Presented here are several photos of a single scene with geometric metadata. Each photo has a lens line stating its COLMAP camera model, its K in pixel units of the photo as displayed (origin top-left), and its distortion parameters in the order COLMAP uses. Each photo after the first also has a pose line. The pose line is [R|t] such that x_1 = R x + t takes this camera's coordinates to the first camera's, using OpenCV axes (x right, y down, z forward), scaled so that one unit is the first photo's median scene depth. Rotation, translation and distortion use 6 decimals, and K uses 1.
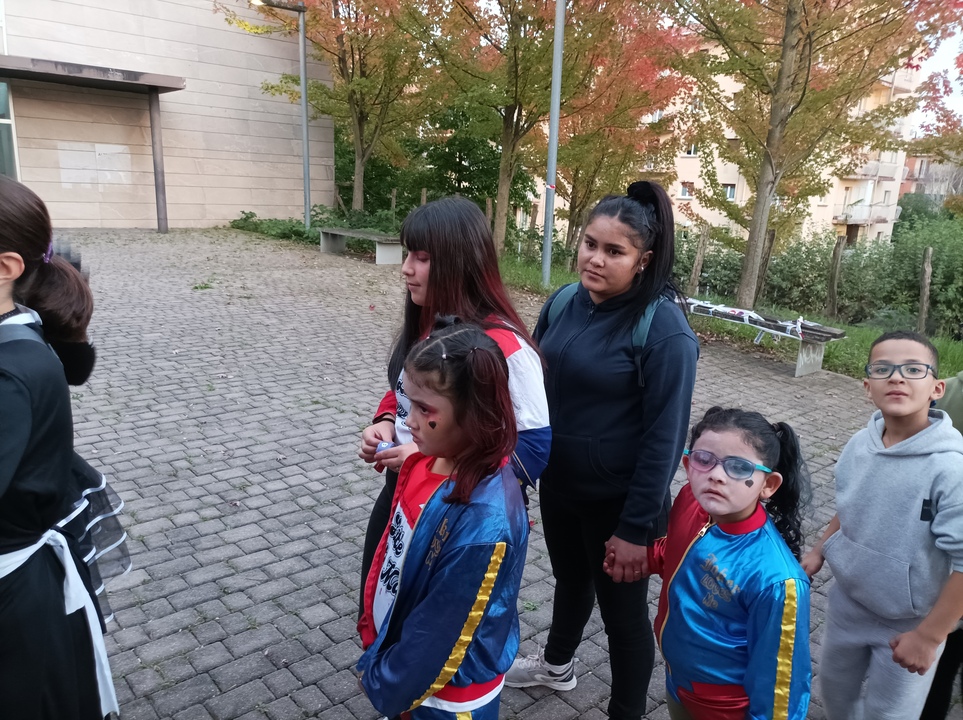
lens RADIAL K [[718.0, 0, 481.5], [0, 718.0, 360.0], [0, 0, 1]] dist [0.025307, -0.013250]
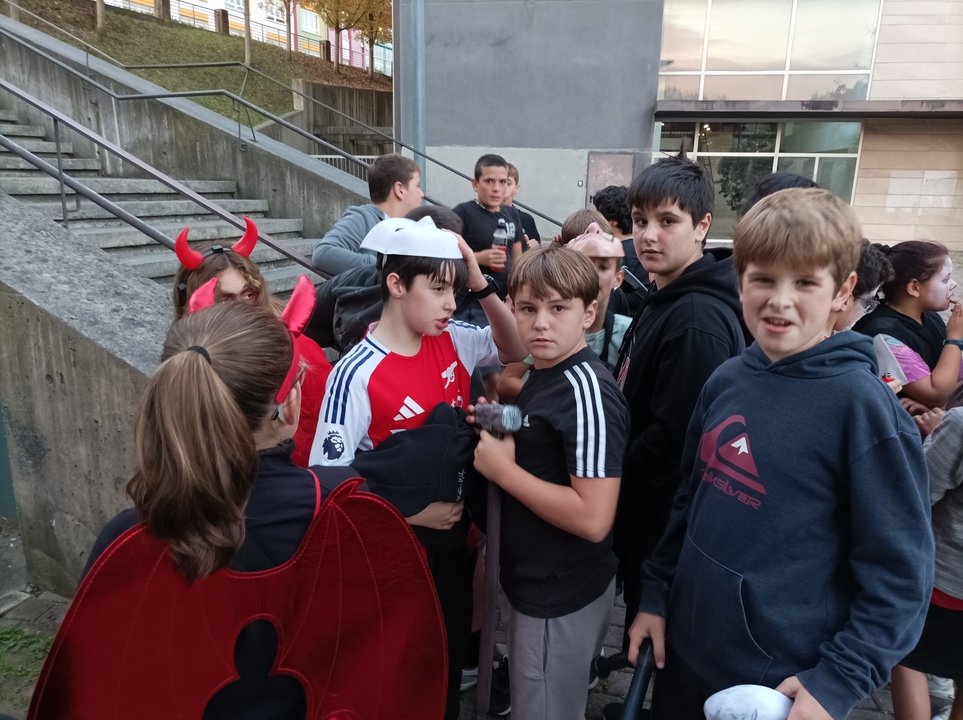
lens RADIAL K [[711.4, 0, 476.6], [0, 711.4, 358.5], [0, 0, 1]] dist [0.013967, -0.008044]
pose [[0.627333, 0.162922, -0.761518, -0.103820], [-0.175276, 0.982320, 0.065770, 0.021097], [0.758770, 0.092216, 0.644798, -0.163952]]
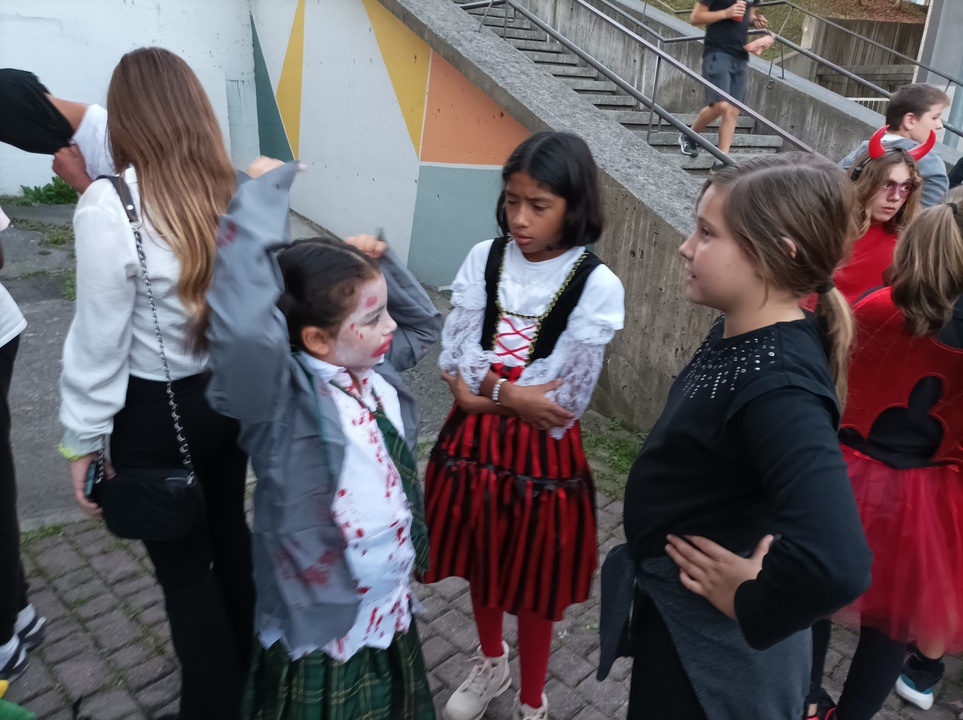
lens RADIAL K [[712.9, 0, 483.0], [0, 712.9, 359.0], [0, 0, 1]] dist [0.026321, -0.021861]
pose [[0.070409, 0.294159, -0.953159, -0.067945], [-0.270391, 0.925385, 0.265614, 0.038358], [0.960172, 0.239024, 0.144693, -0.203737]]
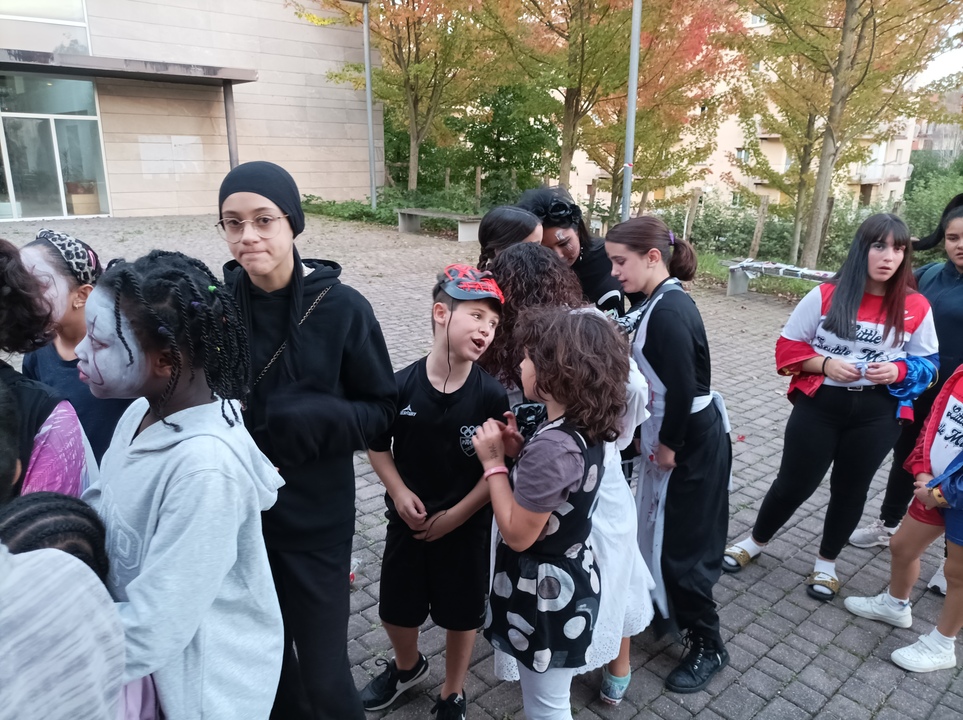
lens RADIAL K [[721.5, 0, 481.5], [0, 721.5, 360.0], [0, 0, 1]] dist [0.021950, -0.011613]
pose [[0.999444, -0.033255, -0.002412, -0.091515], [0.033324, 0.998705, 0.038448, 0.003487], [0.001131, -0.038507, 0.999258, -0.075072]]
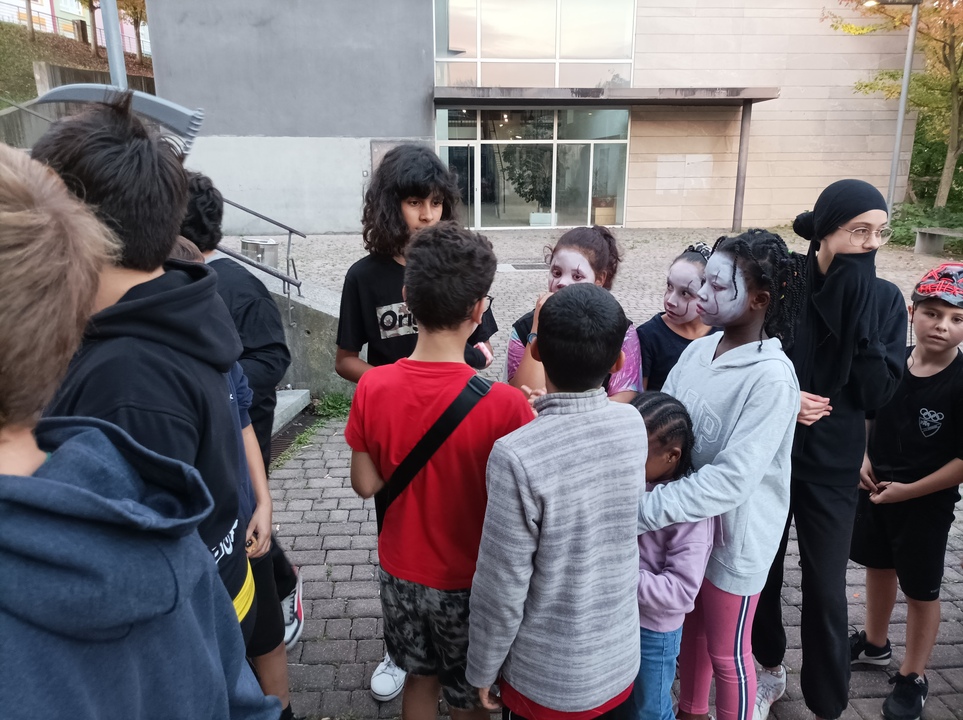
lens RADIAL K [[705.6, 0, 481.5], [0, 705.6, 360.0], [0, 0, 1]] dist [0.030611, -0.026408]
pose [[0.798514, 0.110890, -0.591674, -0.094256], [-0.105106, 0.993472, 0.044344, 0.010090], [0.592729, 0.026780, 0.804957, -0.094981]]
